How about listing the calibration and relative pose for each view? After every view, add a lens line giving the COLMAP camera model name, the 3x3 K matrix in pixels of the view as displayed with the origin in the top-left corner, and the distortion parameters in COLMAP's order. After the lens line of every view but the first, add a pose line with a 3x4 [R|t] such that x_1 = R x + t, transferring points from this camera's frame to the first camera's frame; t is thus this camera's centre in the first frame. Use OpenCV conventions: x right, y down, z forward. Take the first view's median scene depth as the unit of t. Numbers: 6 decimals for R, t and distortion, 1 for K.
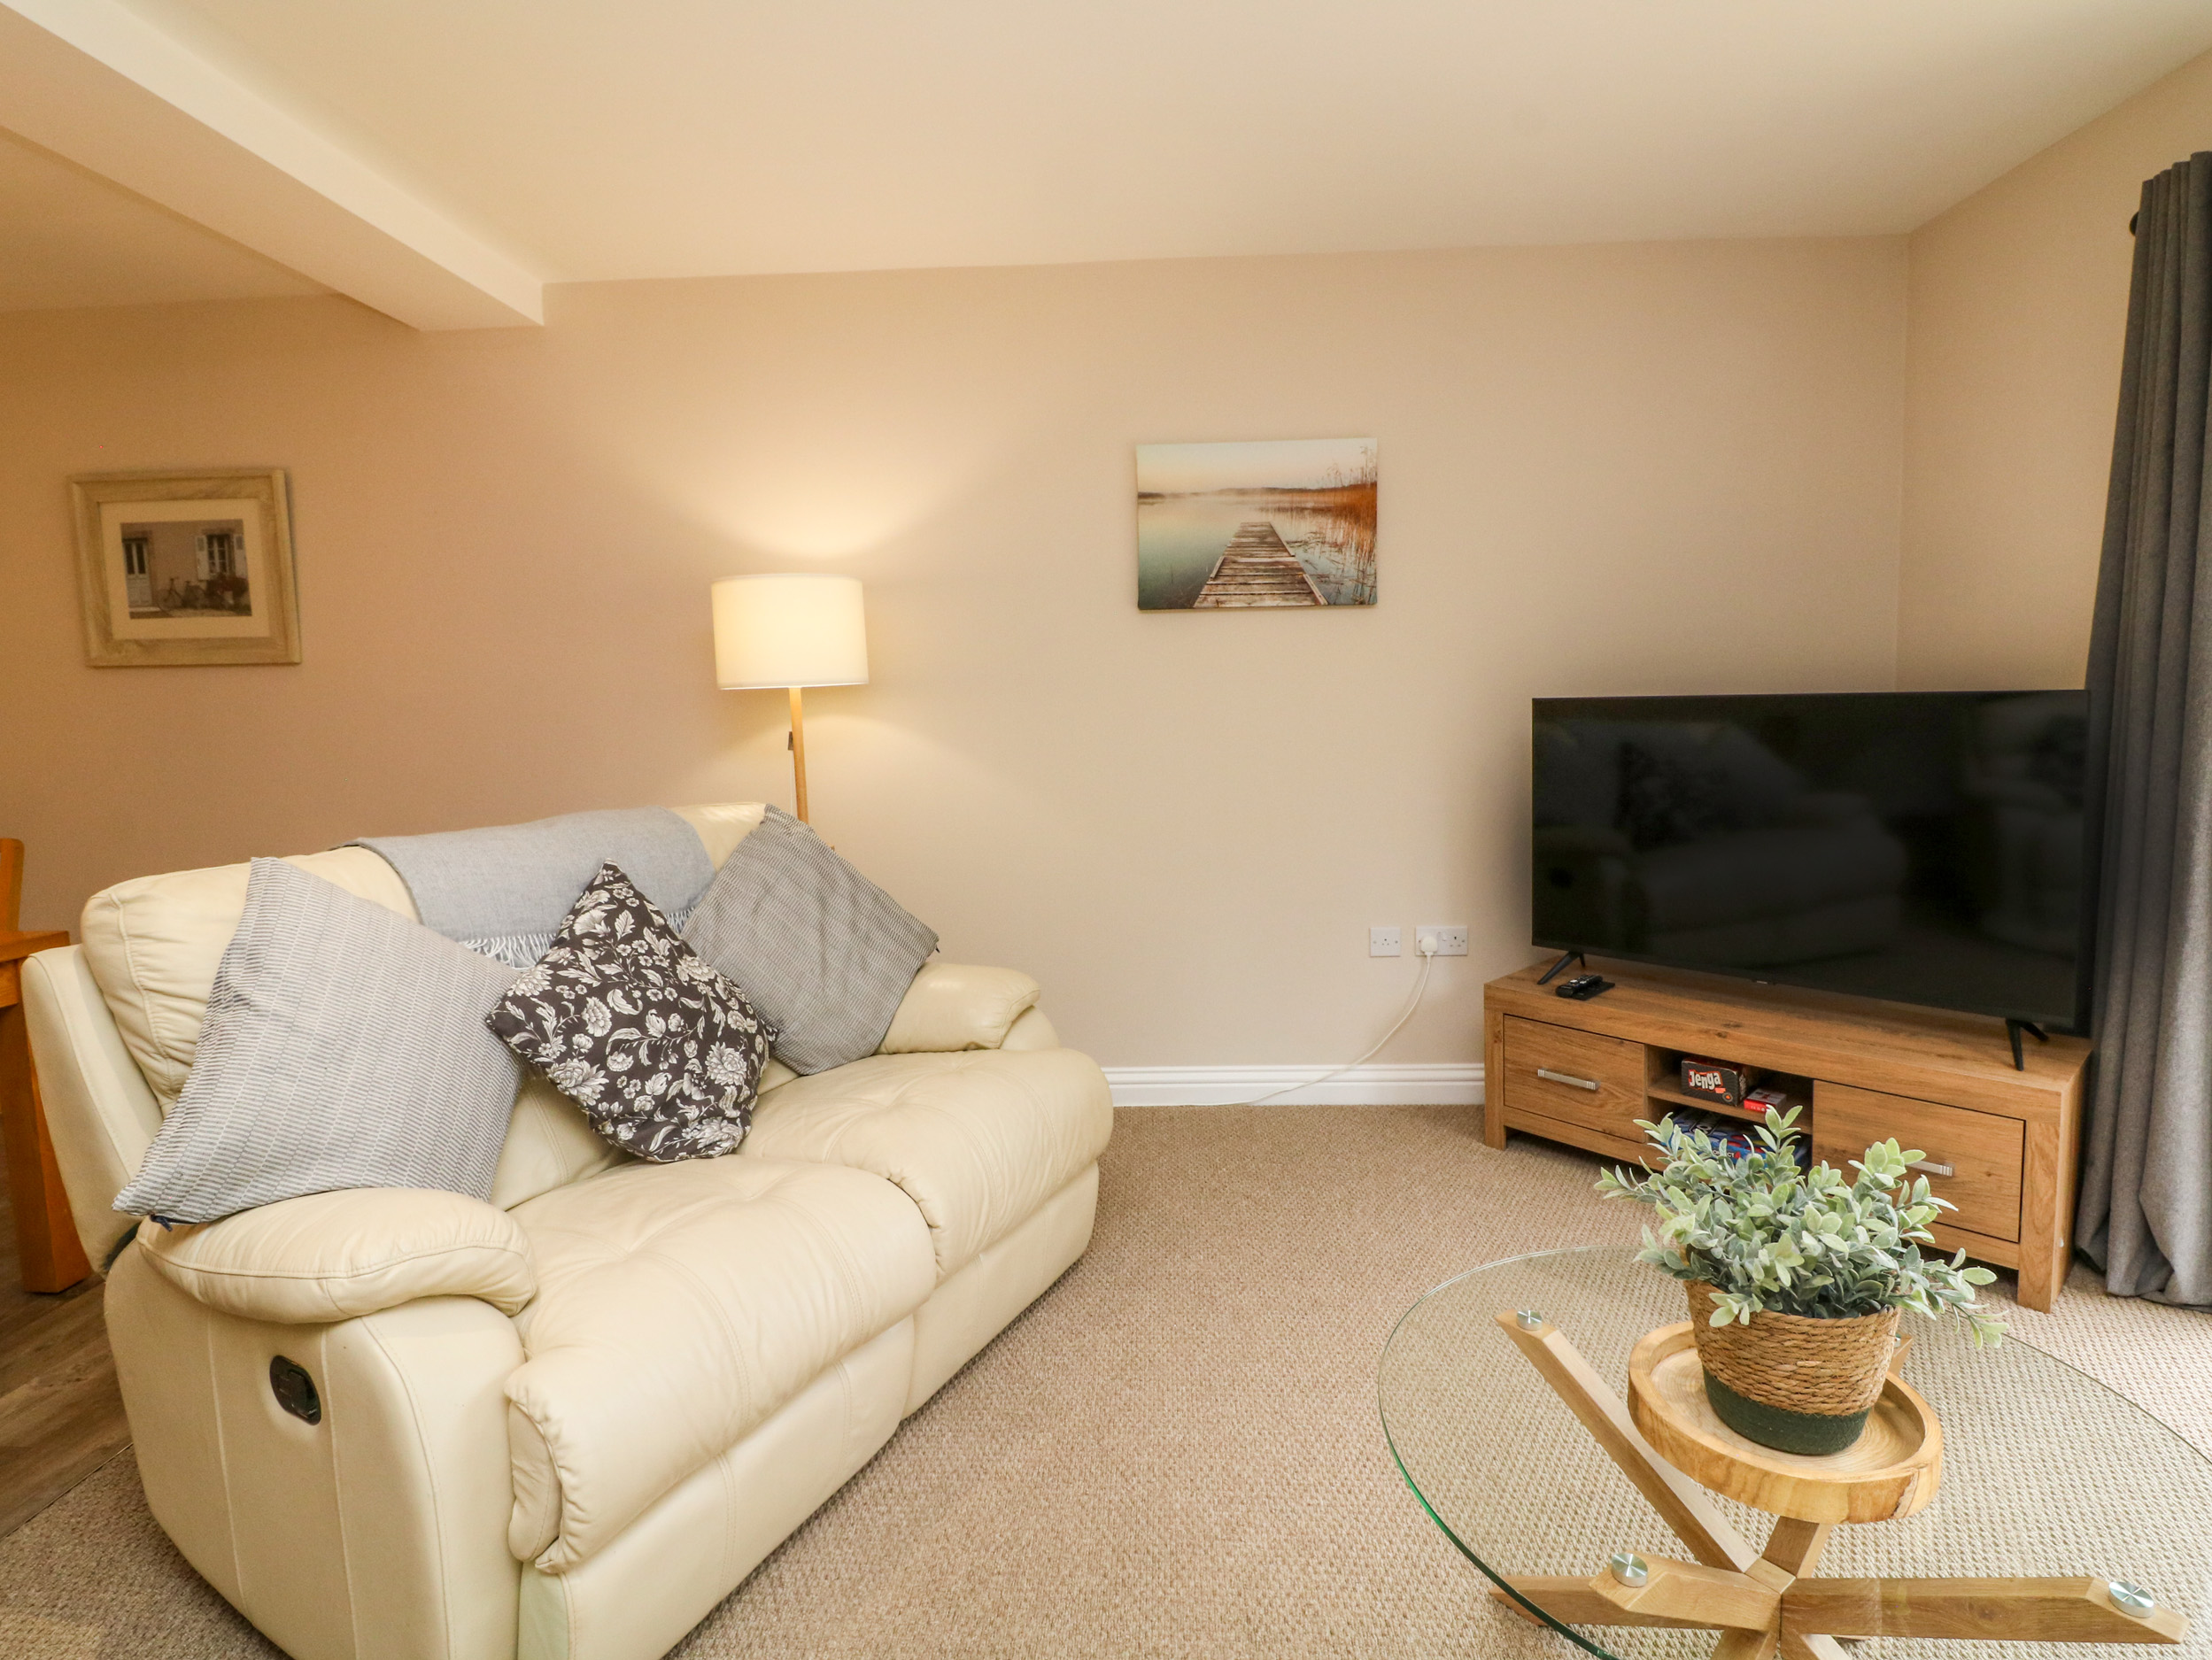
lens RADIAL K [[1105.1, 0, 1070.1], [0, 1105.1, 789.5], [0, 0, 1]] dist [0.008956, -0.023151]
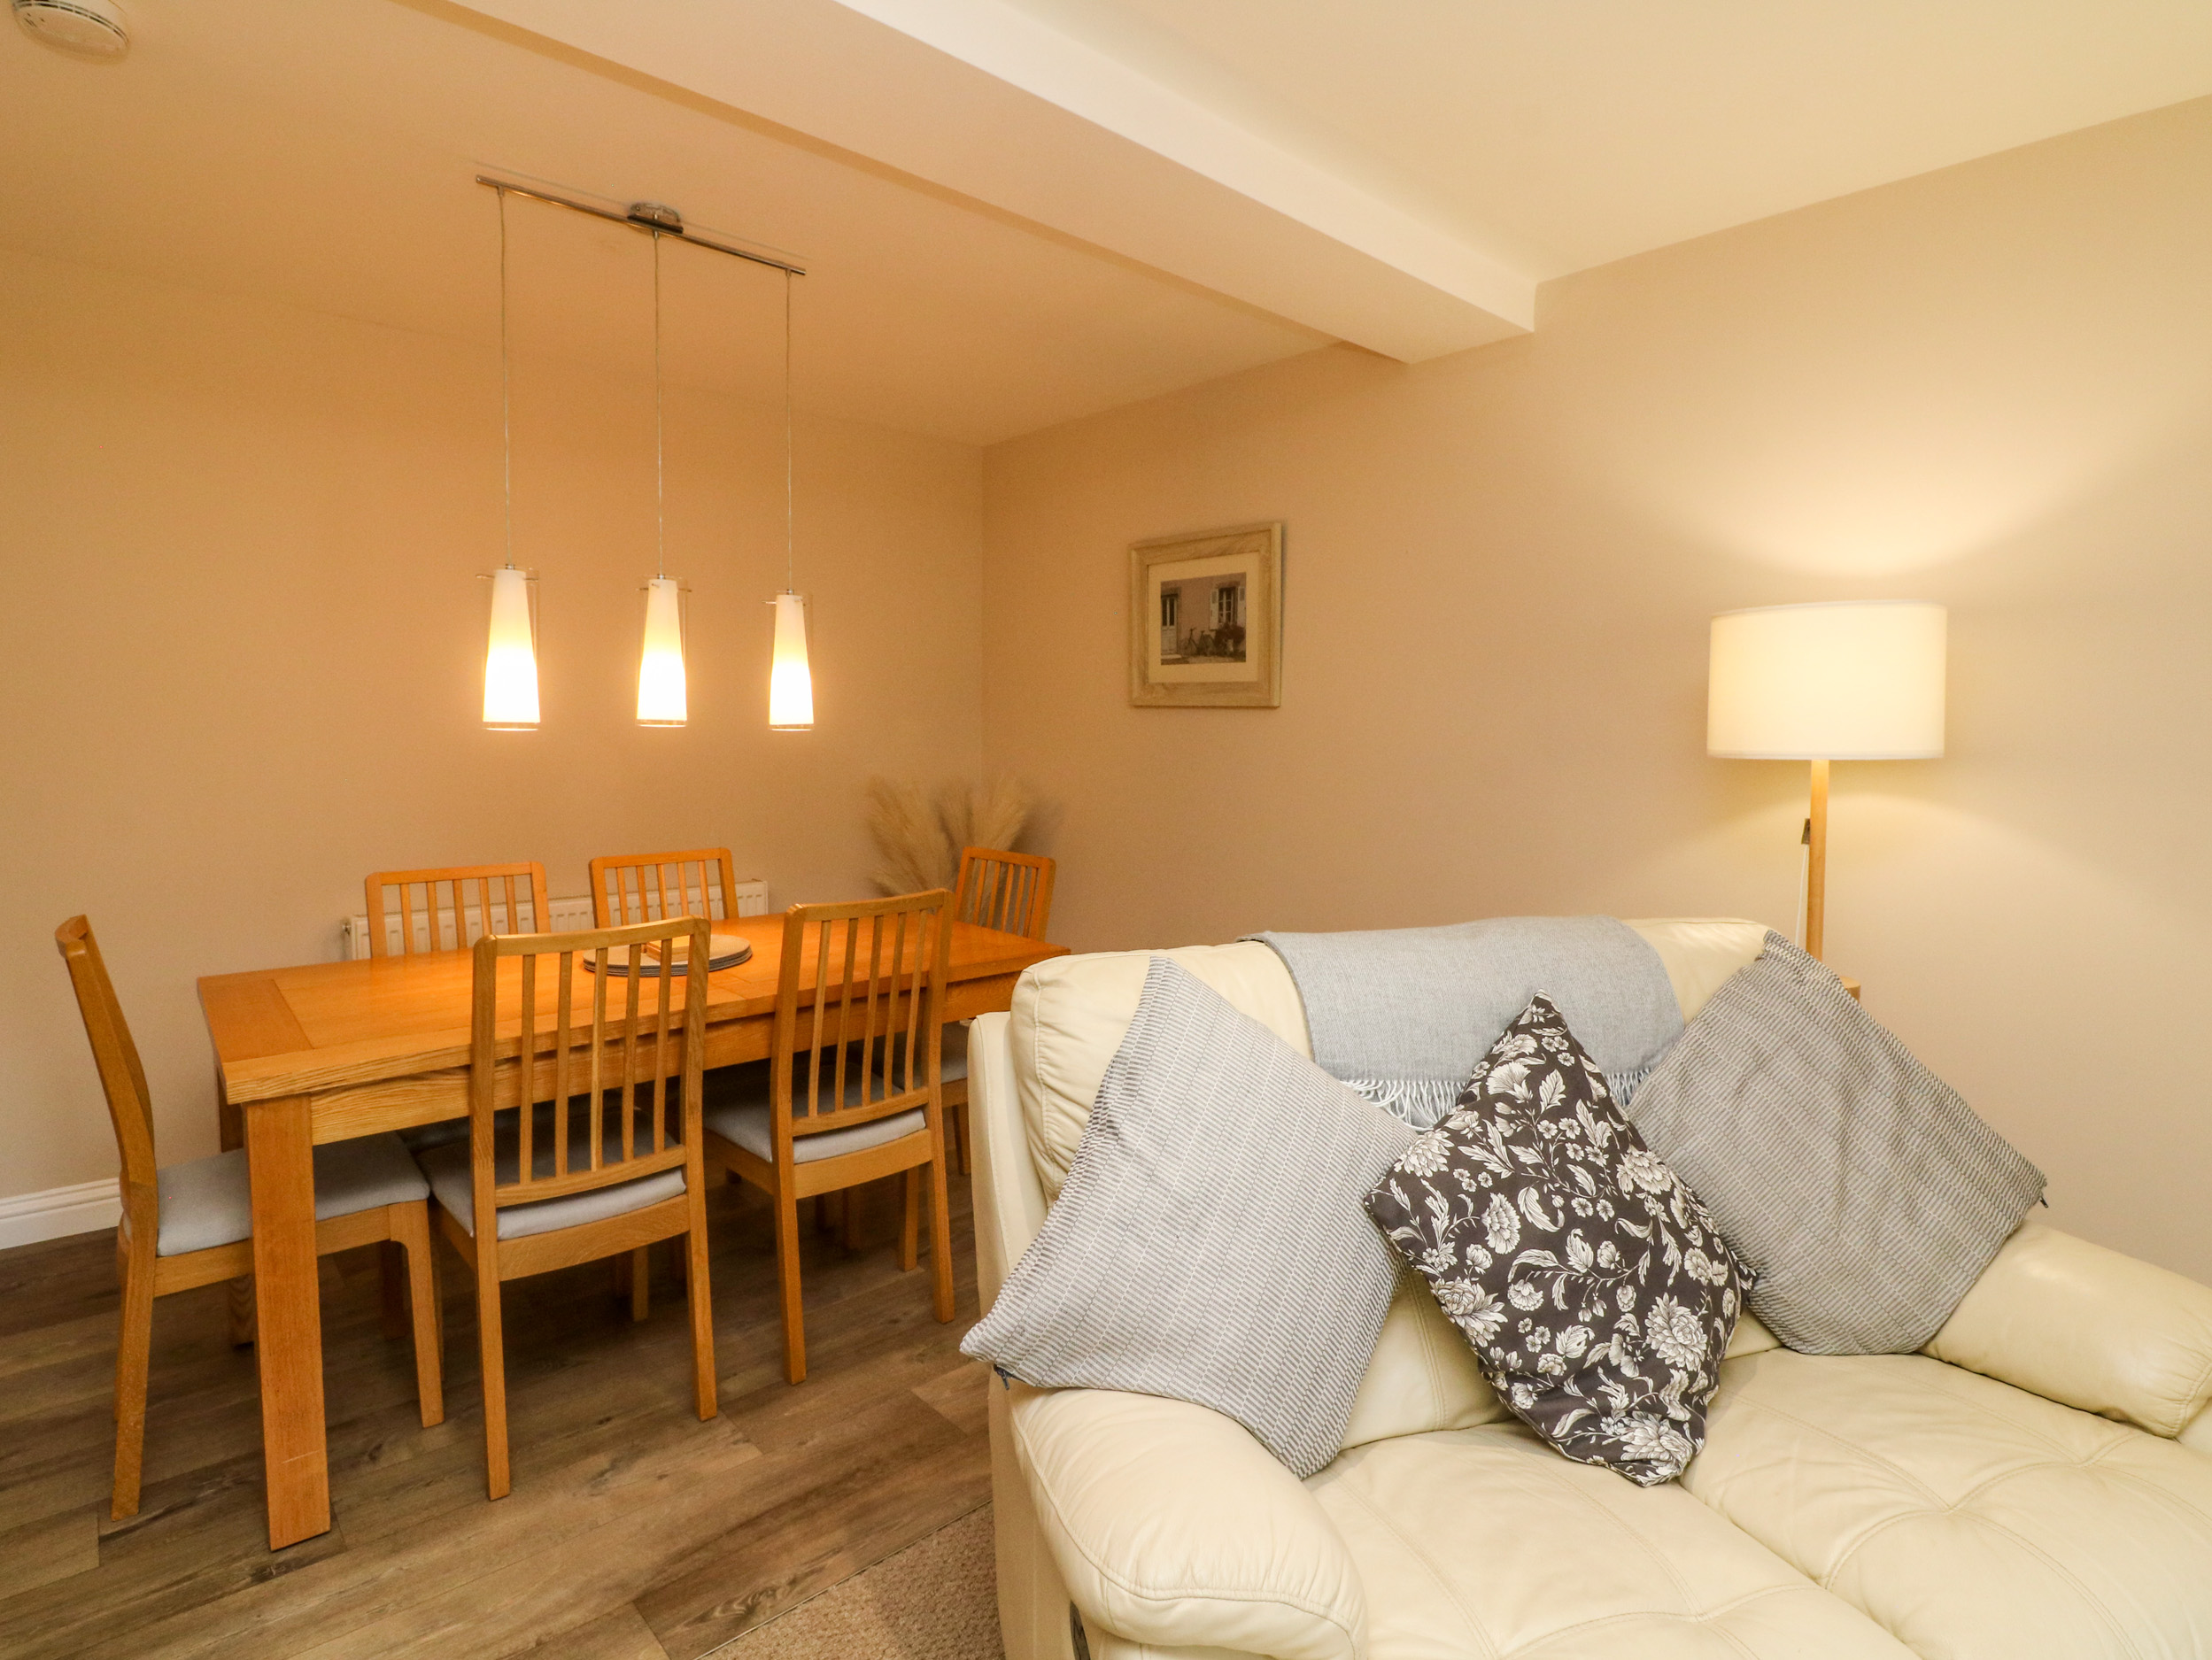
lens RADIAL K [[1119.8, 0, 1133.2], [0, 1119.8, 815.4], [0, 0, 1]] dist [0.001185, -0.017429]
pose [[0.719190, 0.082803, -0.689861, -0.108598], [-0.082856, 0.996009, 0.033172, -0.069881], [0.689855, 0.033302, 0.723181, 0.272995]]
